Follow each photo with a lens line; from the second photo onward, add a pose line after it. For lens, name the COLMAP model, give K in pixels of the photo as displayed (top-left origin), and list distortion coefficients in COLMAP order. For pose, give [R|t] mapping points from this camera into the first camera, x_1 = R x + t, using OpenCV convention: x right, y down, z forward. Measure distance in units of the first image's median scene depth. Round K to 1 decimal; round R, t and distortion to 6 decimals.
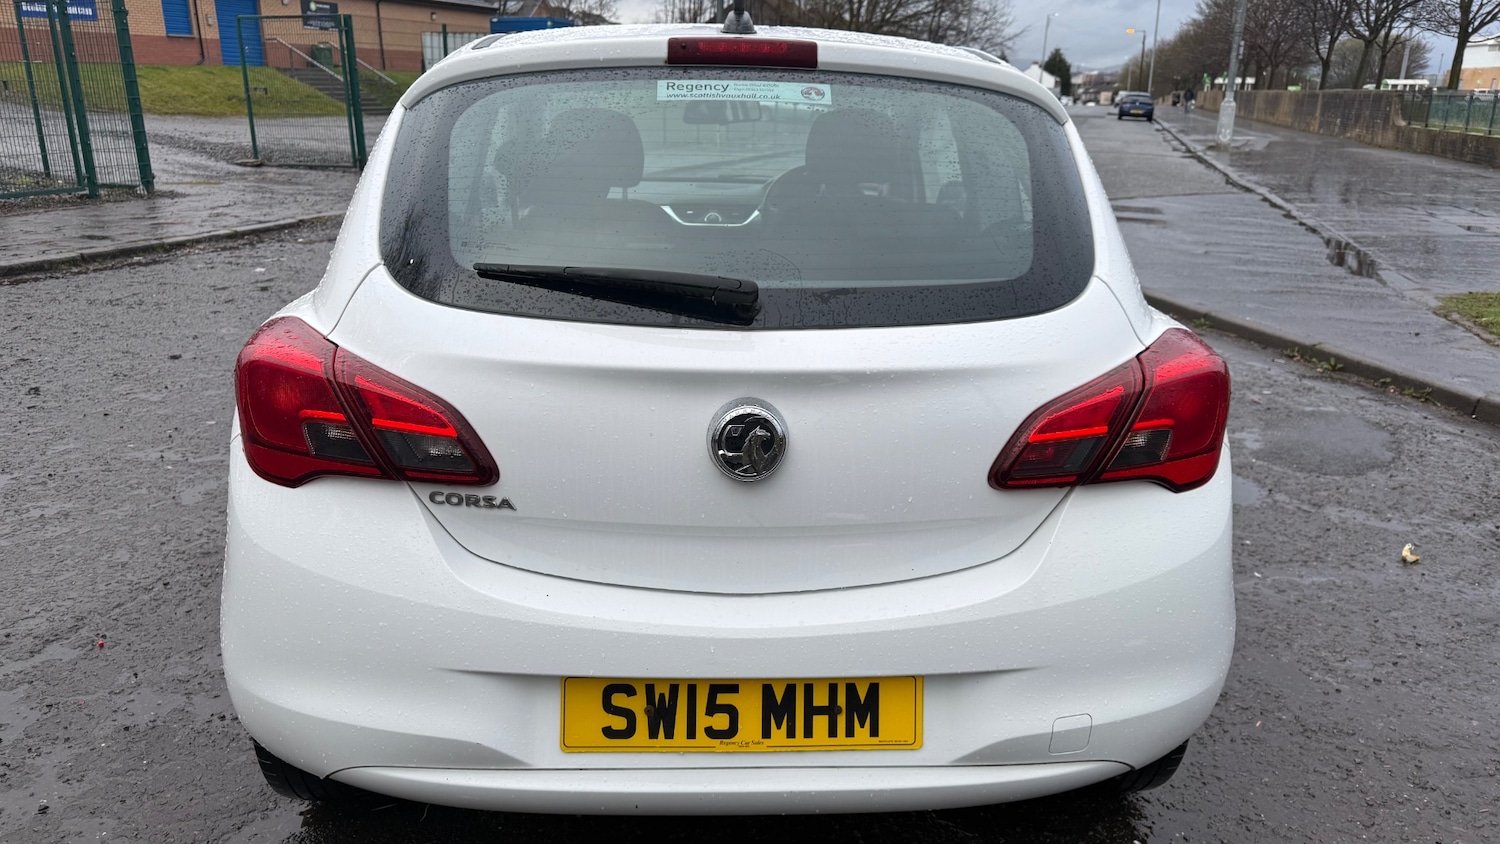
lens RADIAL K [[1057.6, 0, 750.0], [0, 1057.6, 422.0], [0, 0, 1]] dist [0.022903, -0.018286]
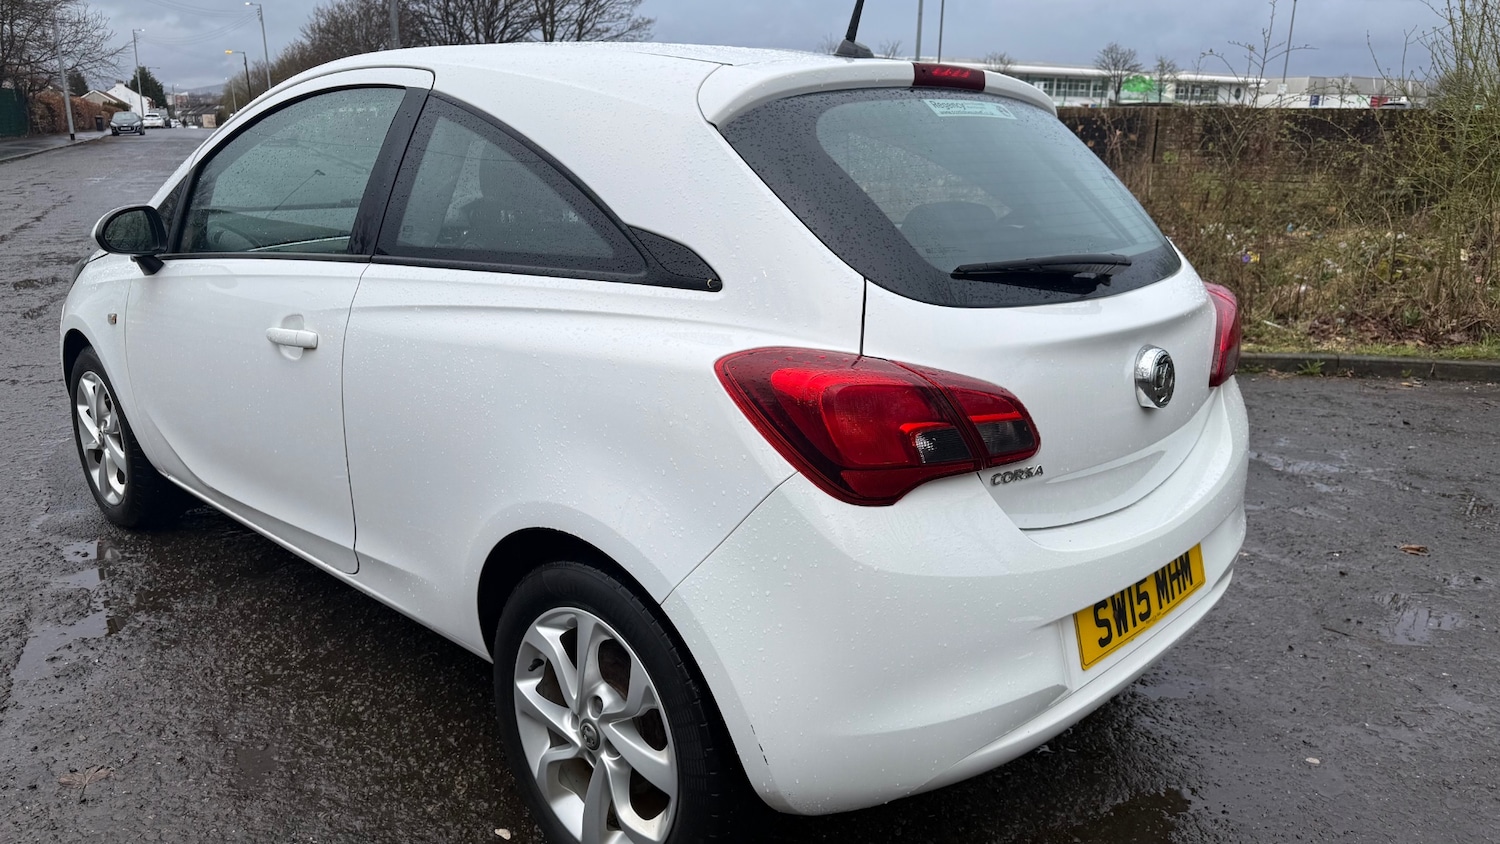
lens RADIAL K [[1048.9, 0, 761.5], [0, 1048.9, 429.8], [0, 0, 1]] dist [0.077373, -0.096011]
pose [[0.733355, -0.193465, 0.651737, -1.145392], [0.201888, 0.977383, 0.062961, -0.094243], [-0.649177, 0.085405, 0.755827, 0.326021]]
